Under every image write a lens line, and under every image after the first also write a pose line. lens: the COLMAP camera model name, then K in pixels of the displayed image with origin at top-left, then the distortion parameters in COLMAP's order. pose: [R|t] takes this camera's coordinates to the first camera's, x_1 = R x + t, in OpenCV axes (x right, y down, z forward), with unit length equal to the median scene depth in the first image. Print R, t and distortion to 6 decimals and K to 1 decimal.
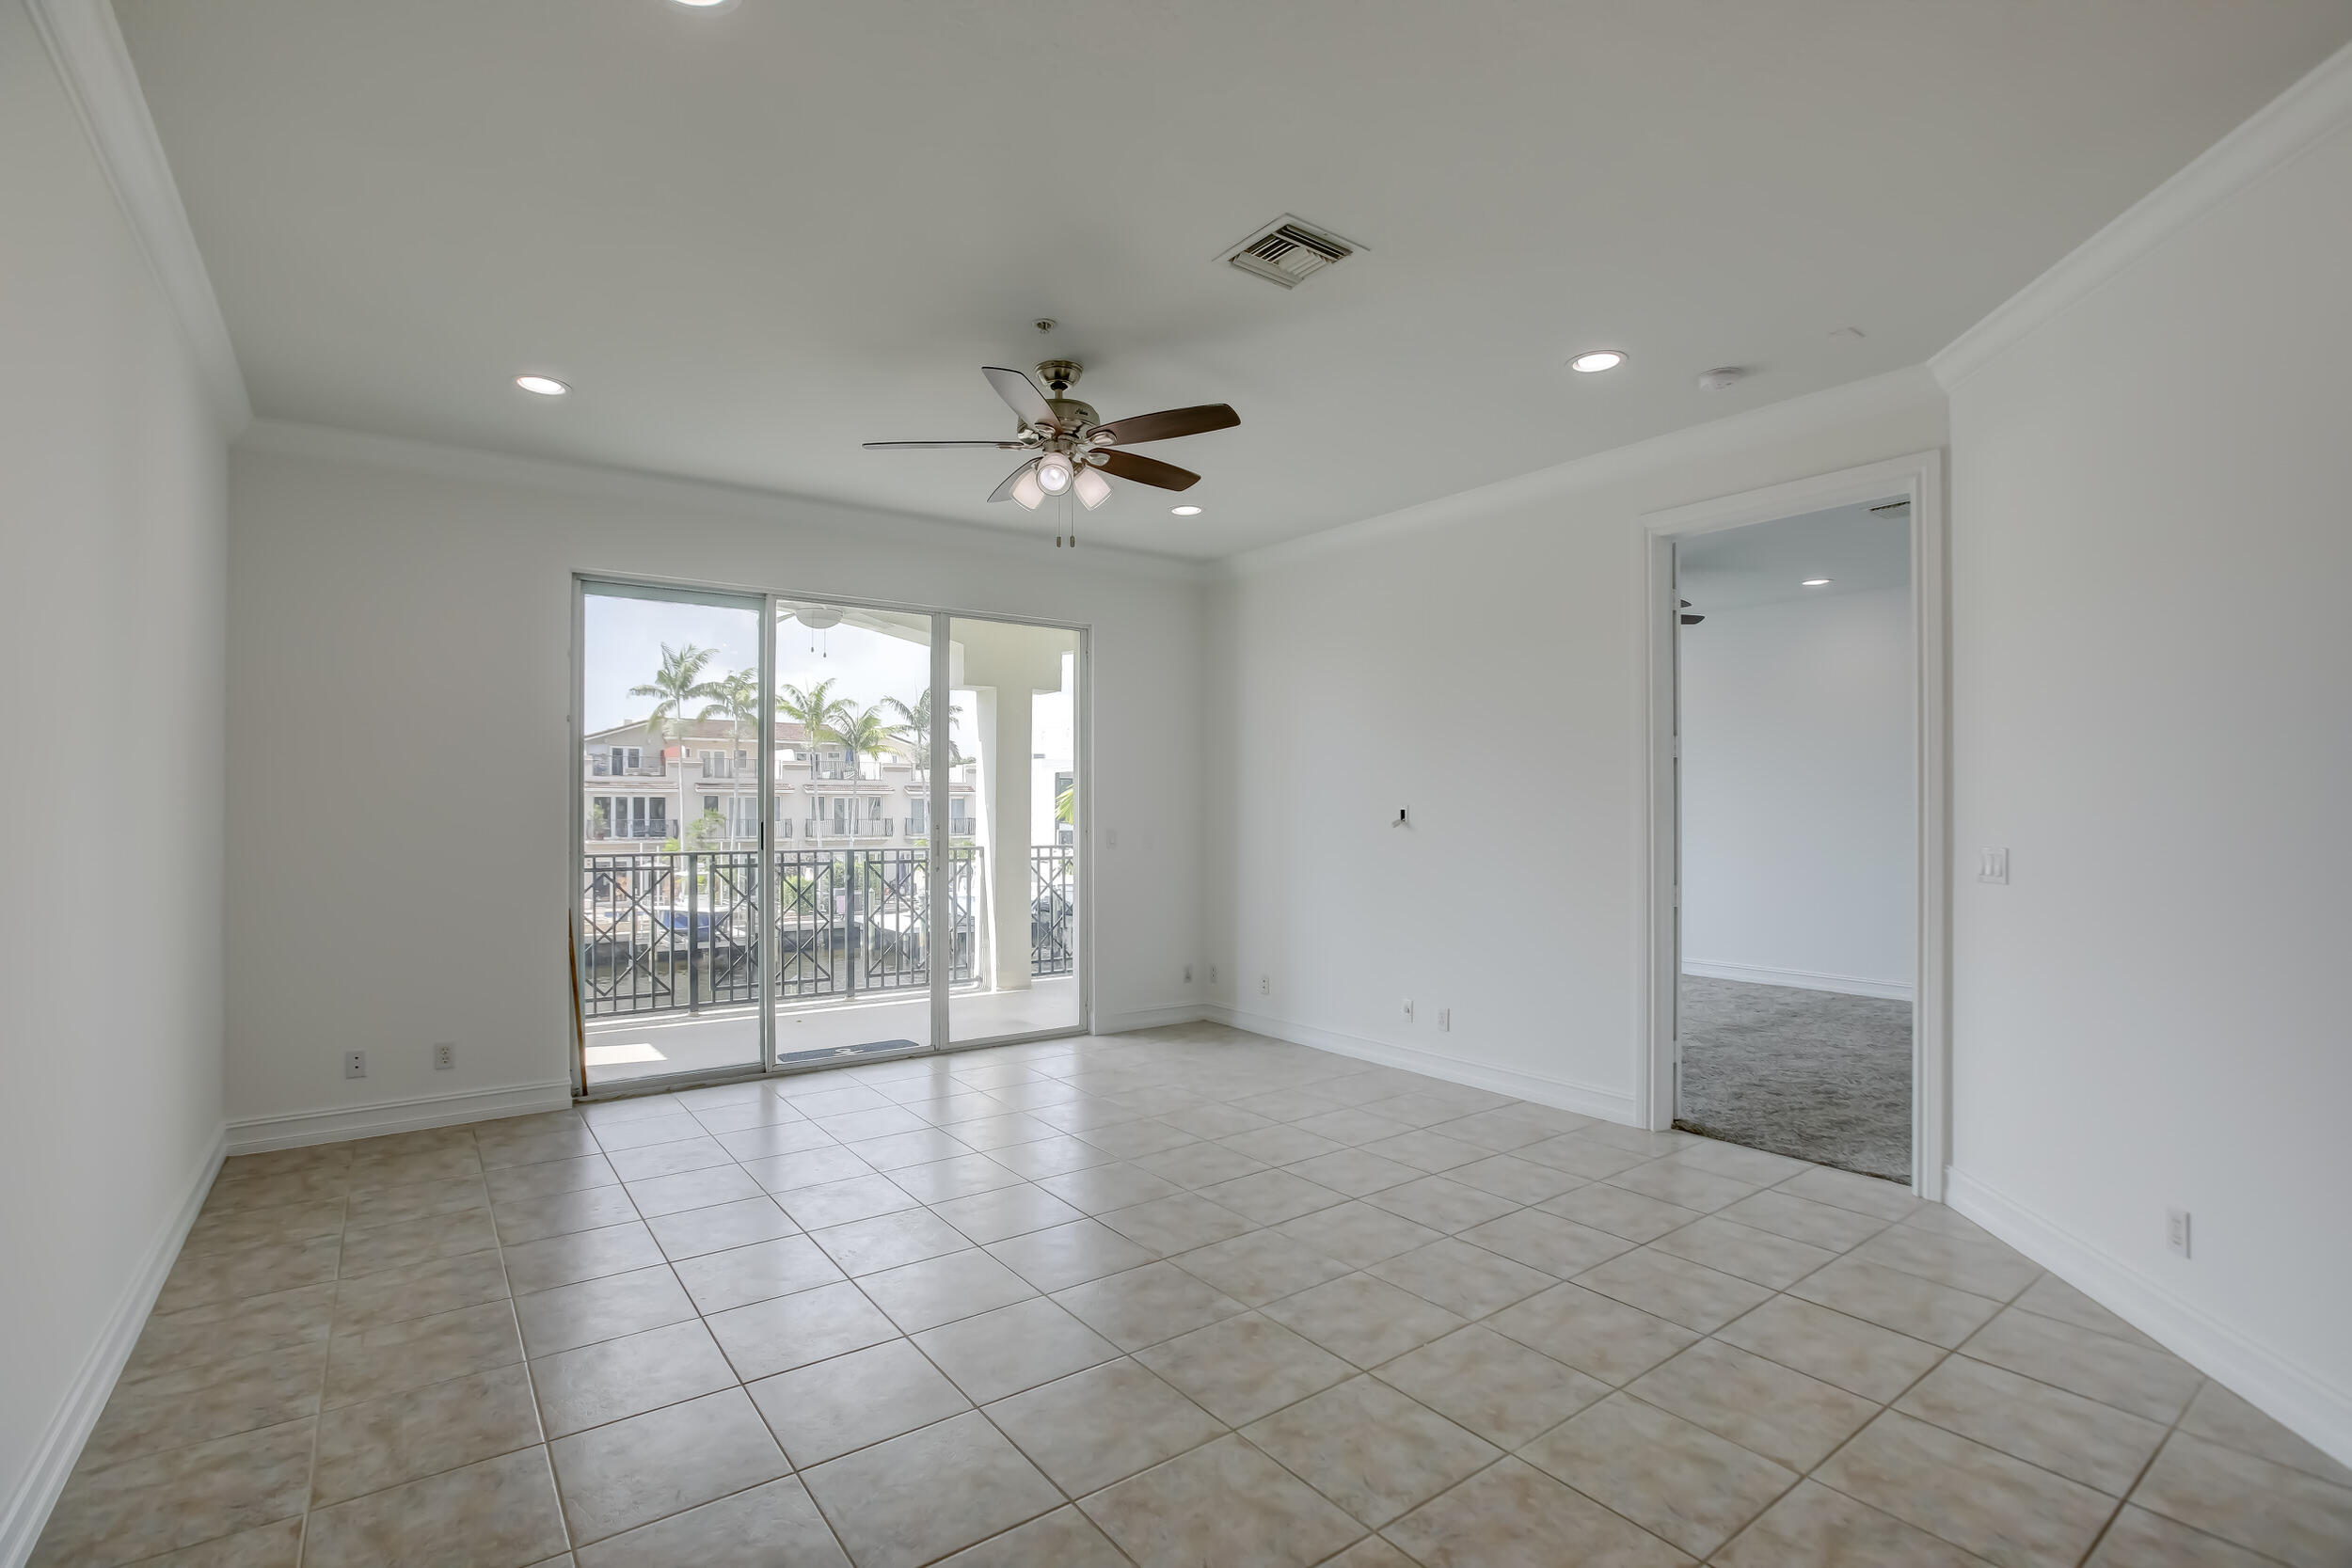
lens RADIAL K [[1074.5, 0, 1160.6], [0, 1074.5, 814.0], [0, 0, 1]] dist [-0.046987, 0.006373]
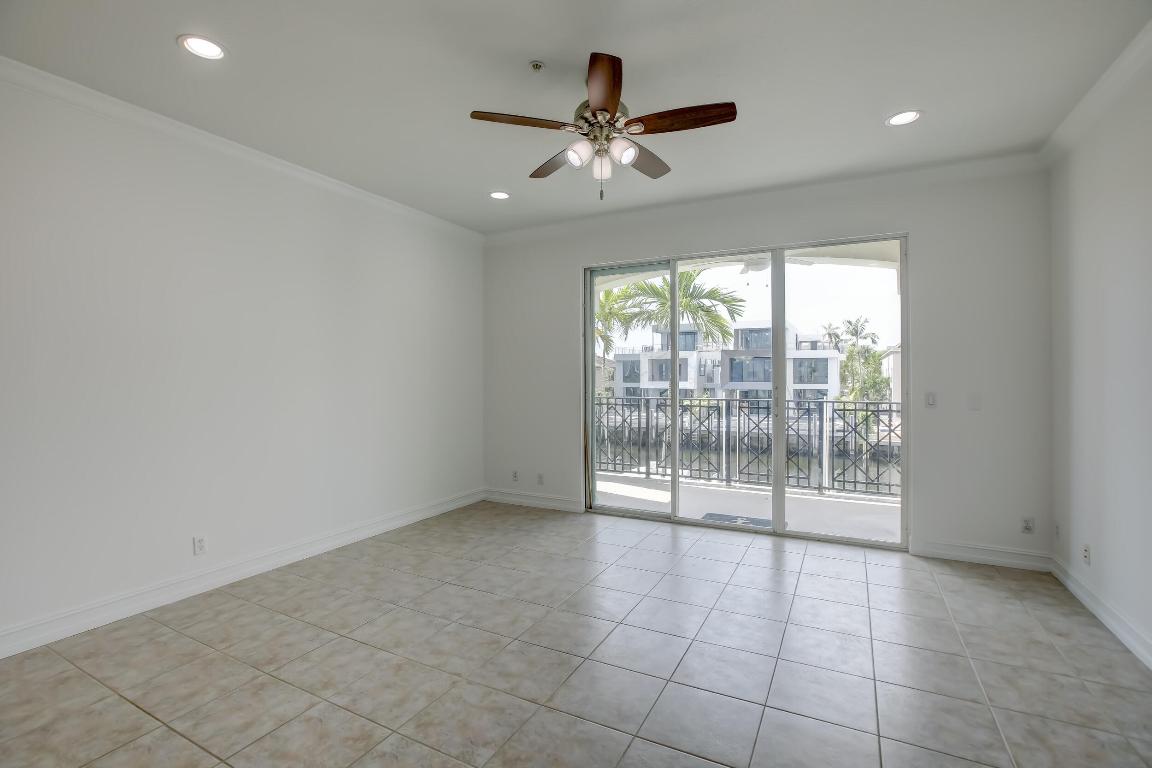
lens RADIAL K [[526.4, 0, 575.3], [0, 526.4, 375.4], [0, 0, 1]] dist [-0.046987, 0.006373]
pose [[0.423634, -0.005247, -0.905818, 0.437969], [-0.000218, 0.999983, -0.005895, -0.001982], [0.905833, 0.002694, 0.423625, 0.531642]]
